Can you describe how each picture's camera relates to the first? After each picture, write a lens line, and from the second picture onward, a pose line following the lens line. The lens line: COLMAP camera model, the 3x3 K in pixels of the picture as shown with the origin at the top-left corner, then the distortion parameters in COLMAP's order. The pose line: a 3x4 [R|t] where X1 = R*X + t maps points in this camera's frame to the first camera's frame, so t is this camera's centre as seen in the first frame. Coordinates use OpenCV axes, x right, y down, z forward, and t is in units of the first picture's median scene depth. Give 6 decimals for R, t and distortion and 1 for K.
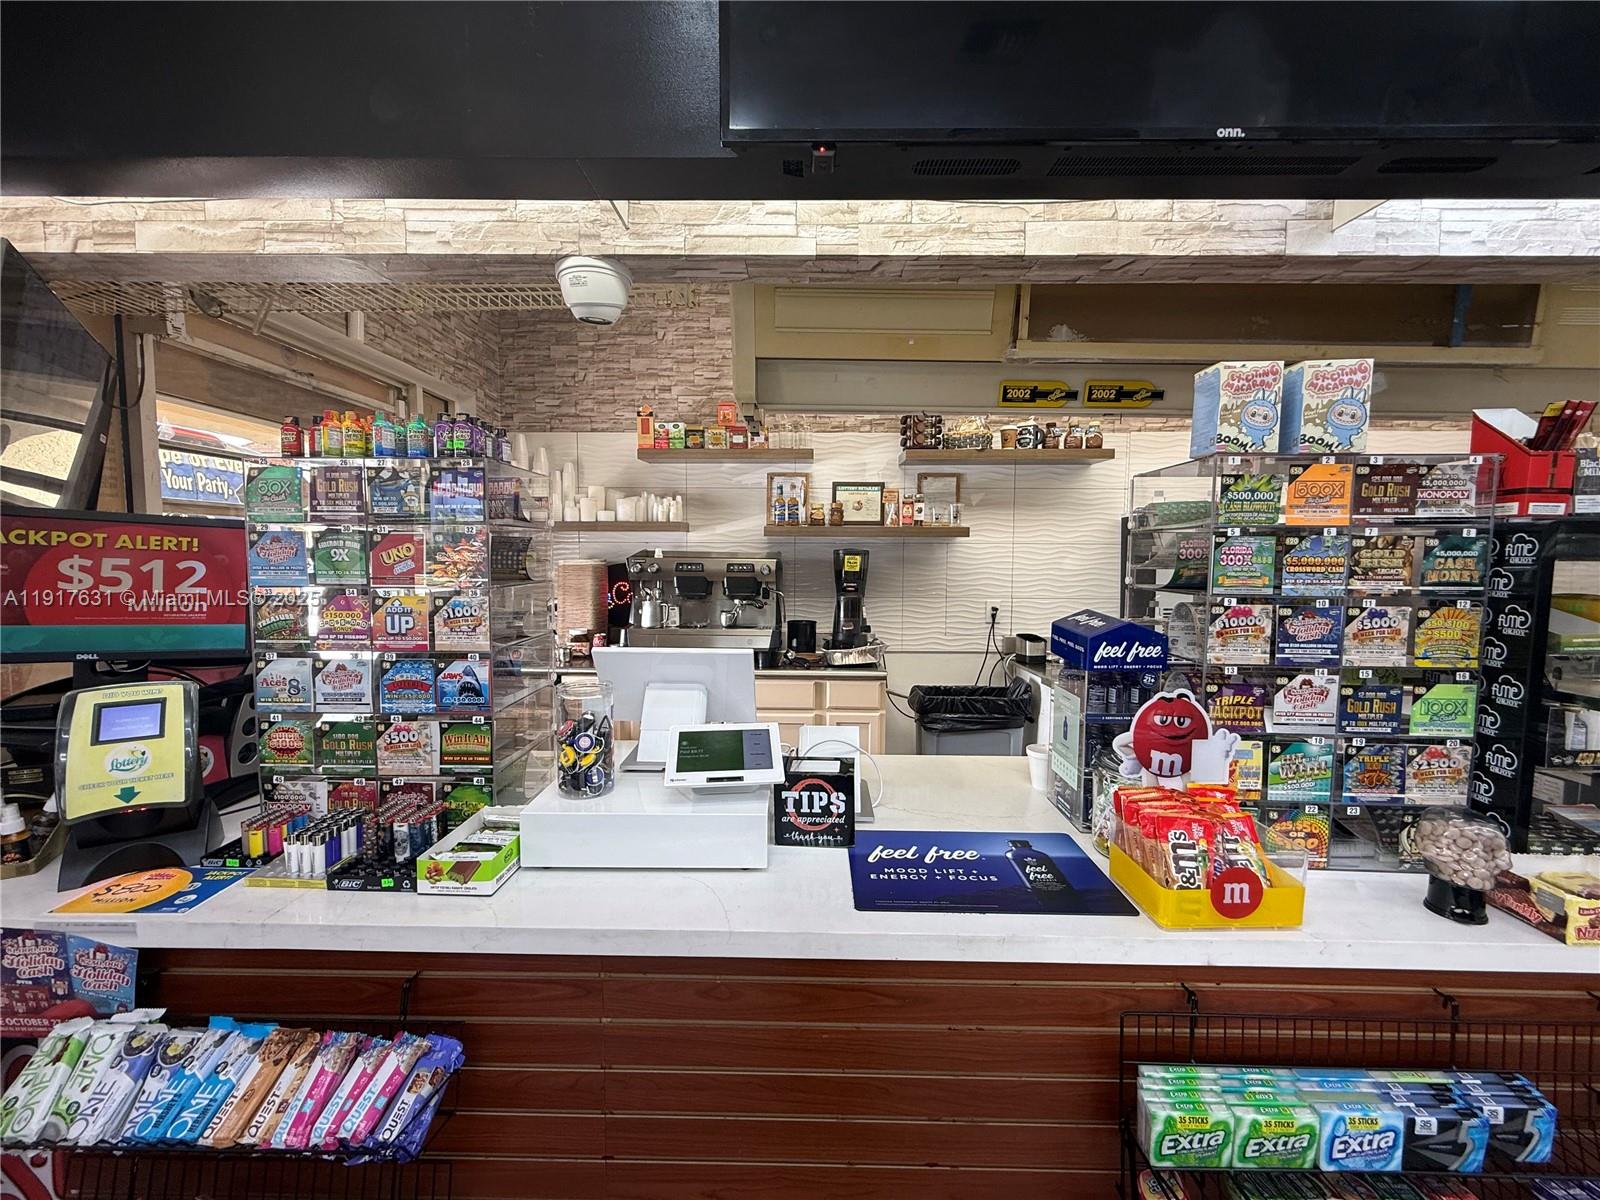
lens RADIAL K [[640.1, 0, 795.0], [0, 640.1, 594.6], [0, 0, 1]] dist [0.001265, -0.000118]
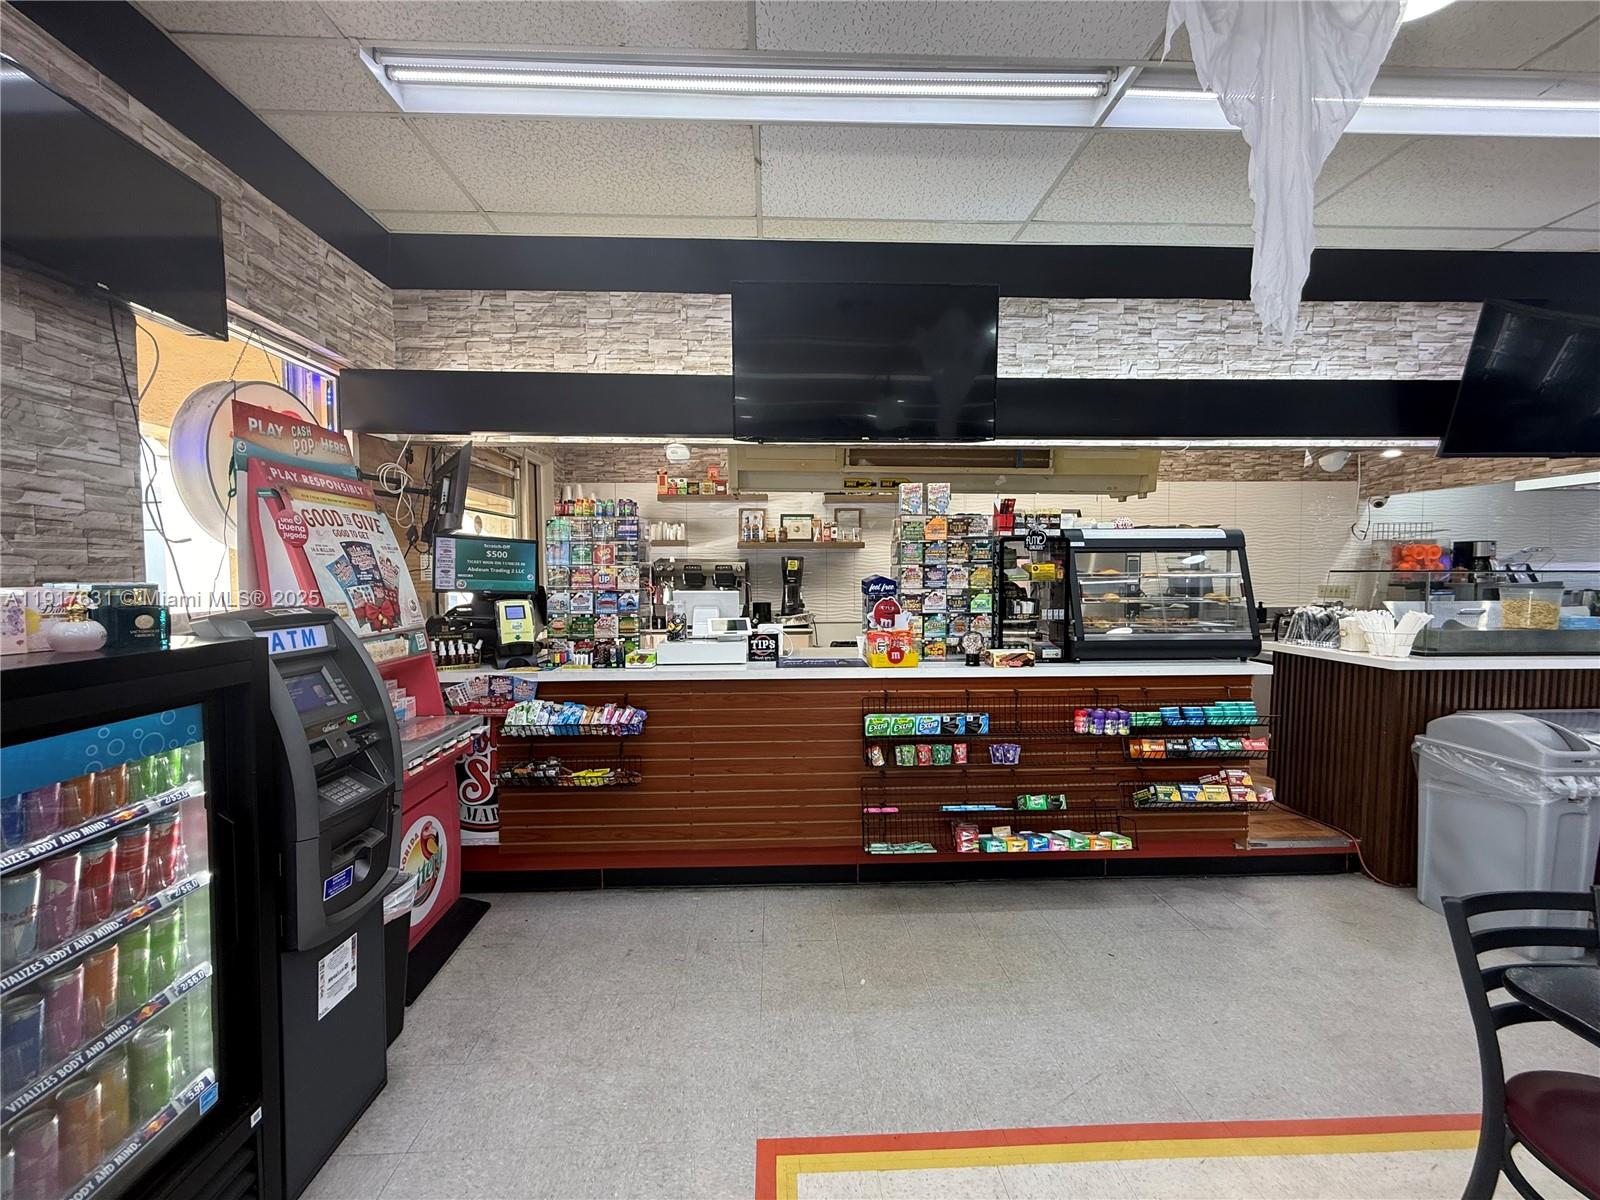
lens RADIAL K [[640.1, 0, 795.4], [0, 640.1, 598.5], [0, 0, 1]] dist [0.001265, -0.000118]
pose [[0.998454, -0.011464, 0.054393, 0.020864], [0.012649, 0.999689, -0.021486, 0.194544], [-0.054129, 0.022140, 0.998288, -1.685695]]
